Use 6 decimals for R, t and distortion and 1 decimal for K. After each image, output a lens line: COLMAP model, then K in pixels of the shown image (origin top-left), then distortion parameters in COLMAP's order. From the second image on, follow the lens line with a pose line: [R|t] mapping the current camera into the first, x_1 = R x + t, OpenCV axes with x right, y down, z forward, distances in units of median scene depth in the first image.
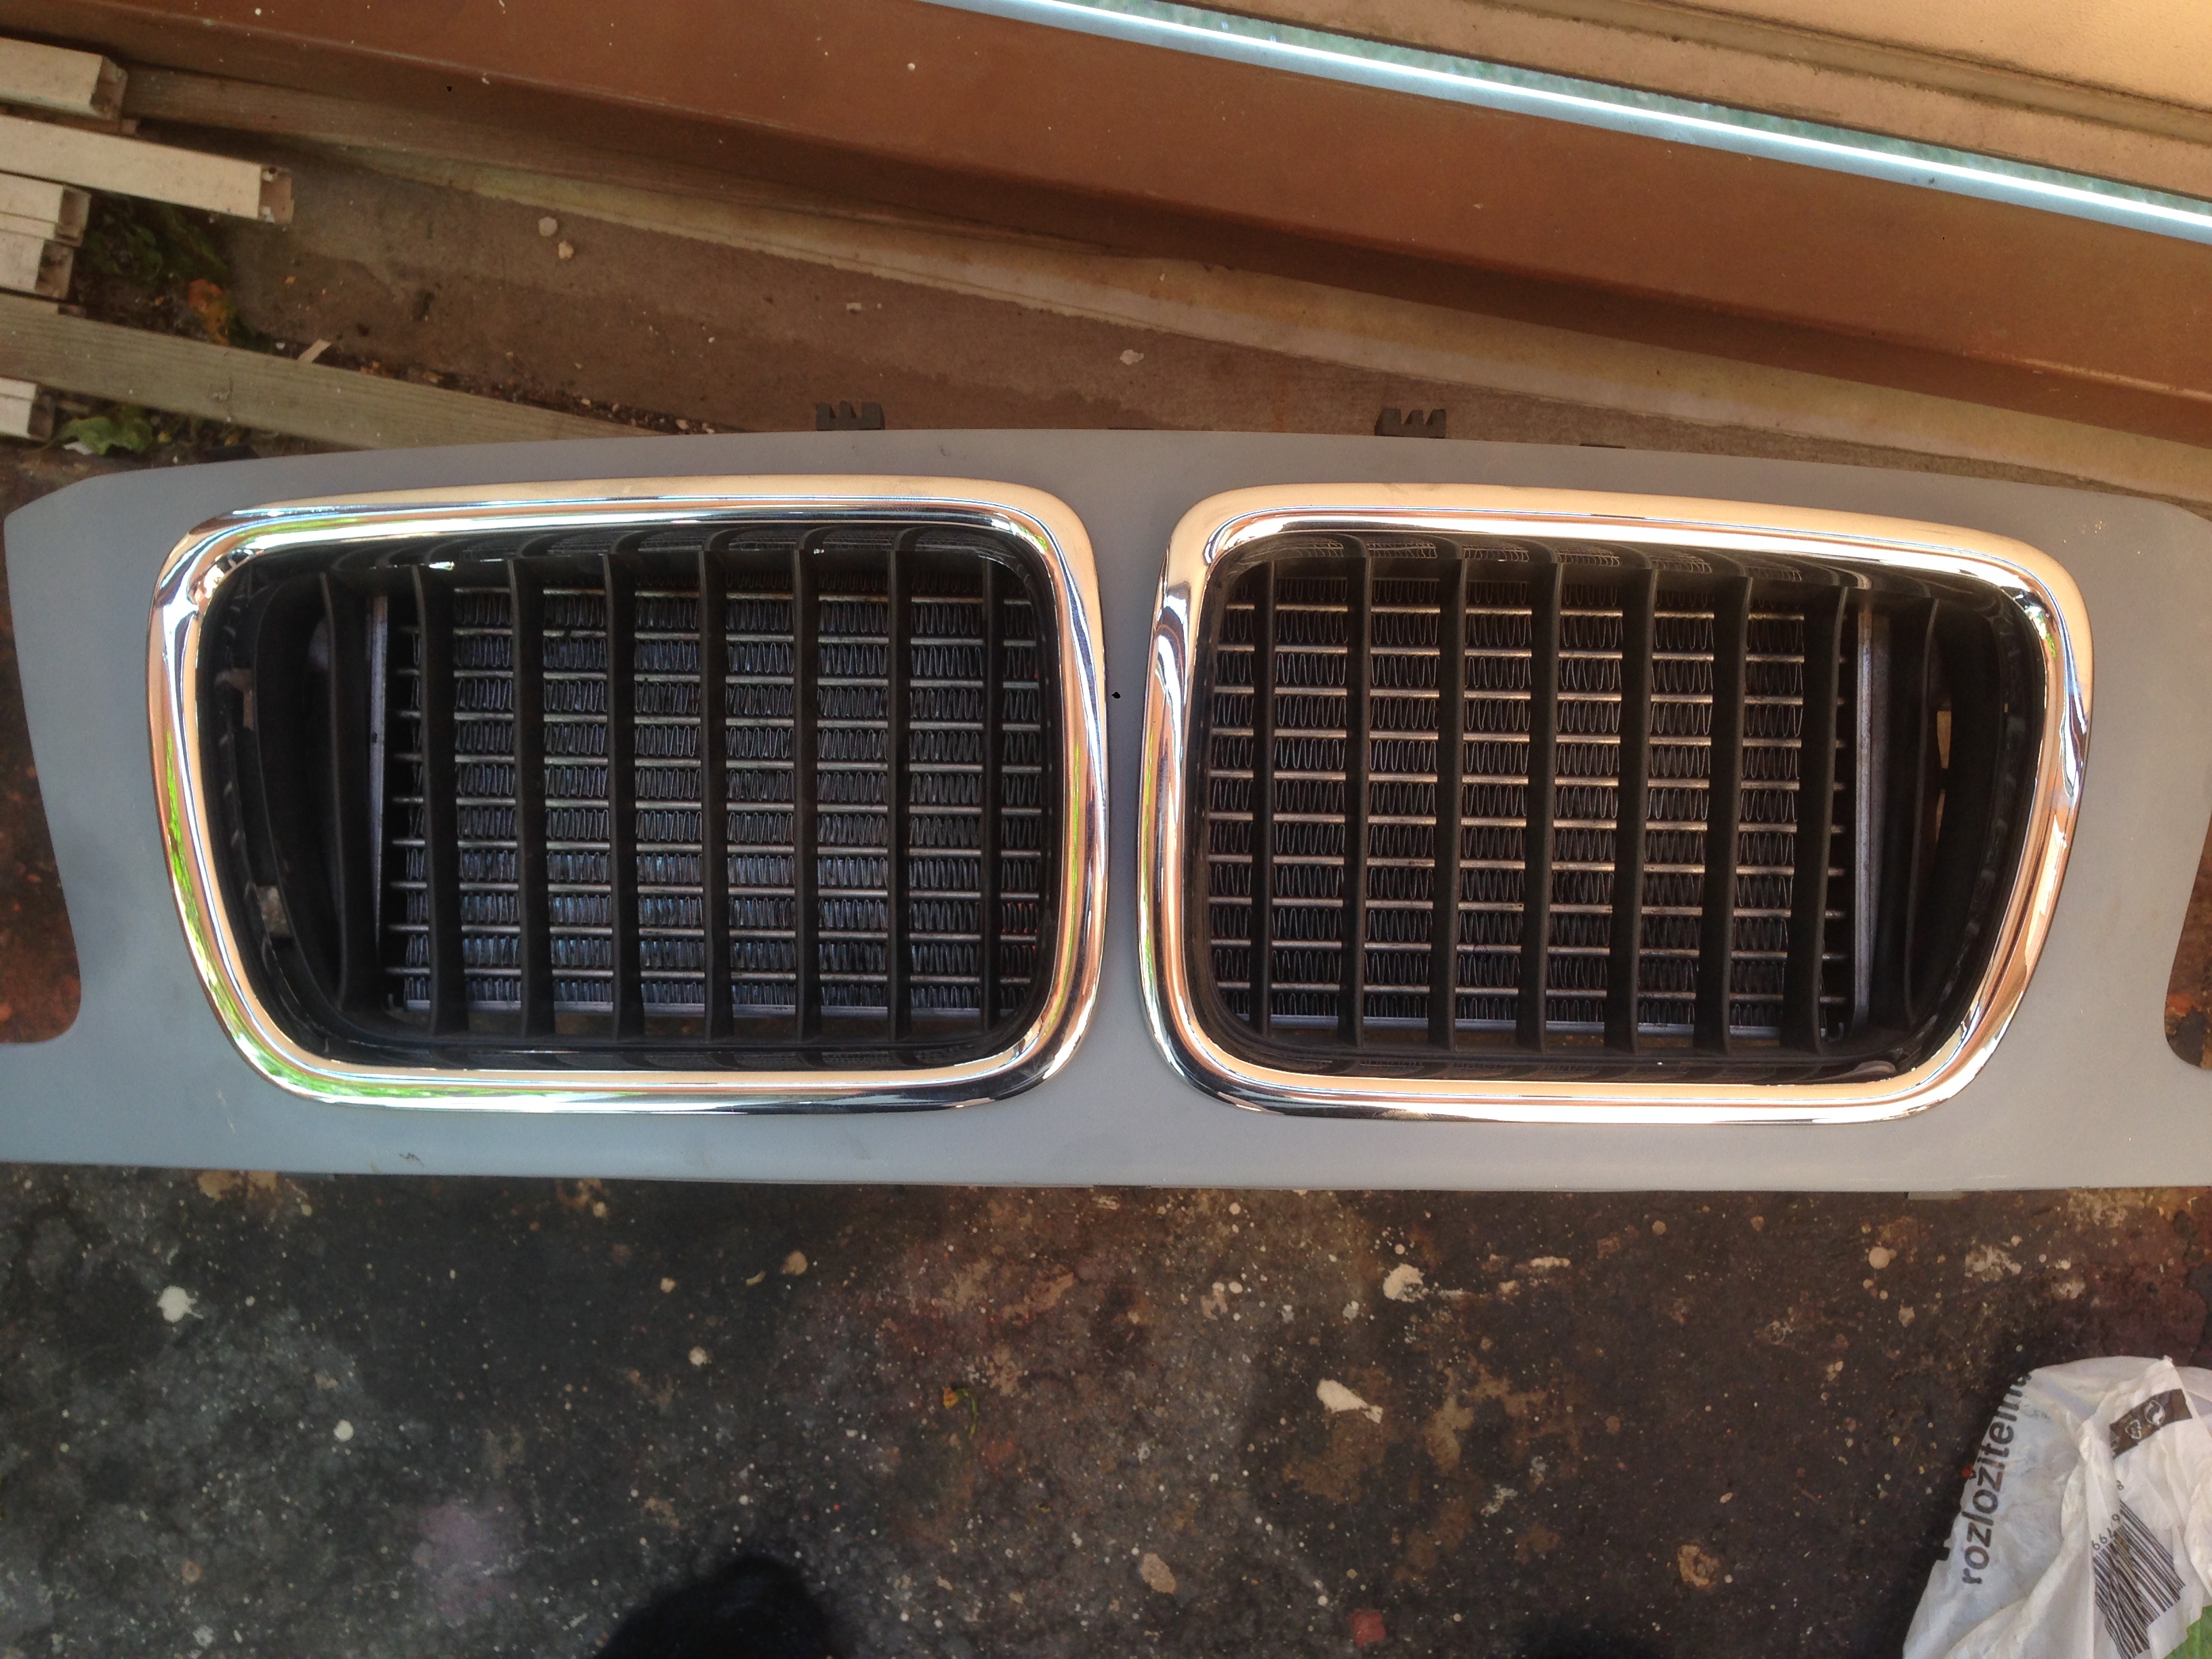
lens RADIAL K [[2102.8, 0, 1134.1], [0, 2102.8, 822.5], [0, 0, 1]] dist [0.089215, -0.207141]
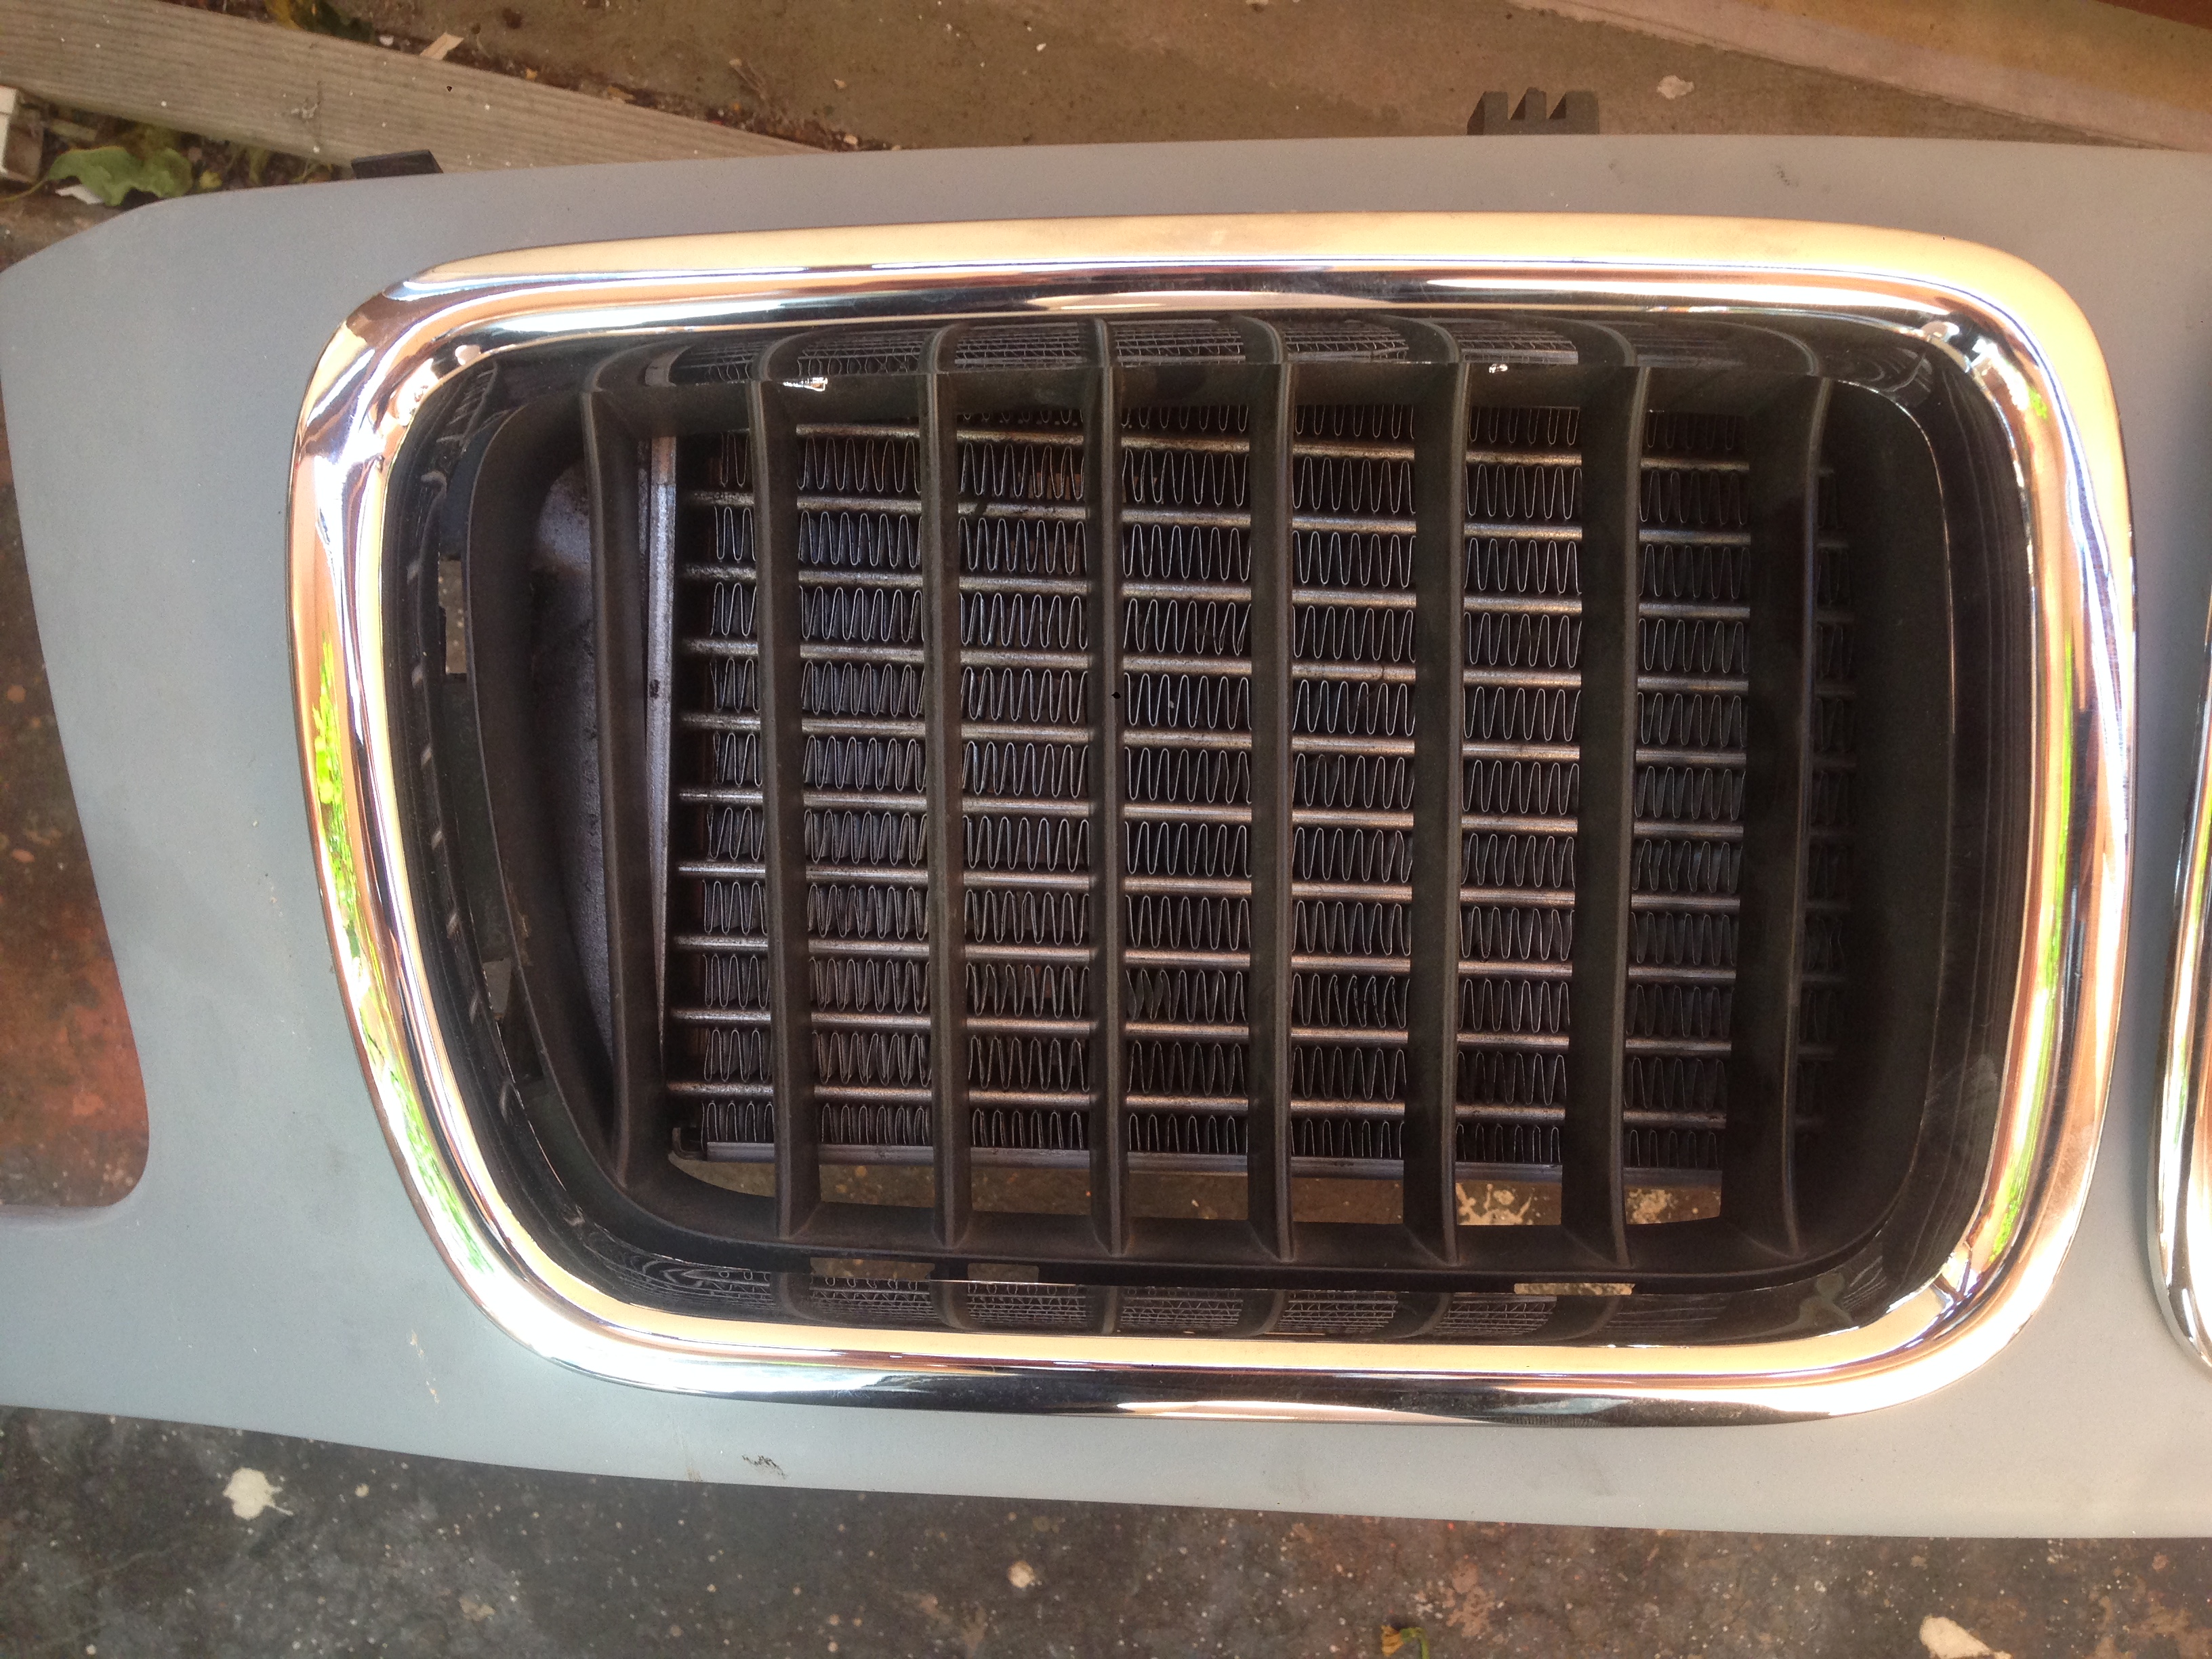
lens RADIAL K [[2071.0, 0, 1074.6], [0, 2071.0, 833.1], [0, 0, 1]] dist [0.083871, -0.216253]
pose [[0.999698, 0.016907, 0.017833, -0.204680], [-0.018259, 0.996737, 0.078626, -0.038072], [-0.016446, -0.078928, 0.996745, 0.351130]]
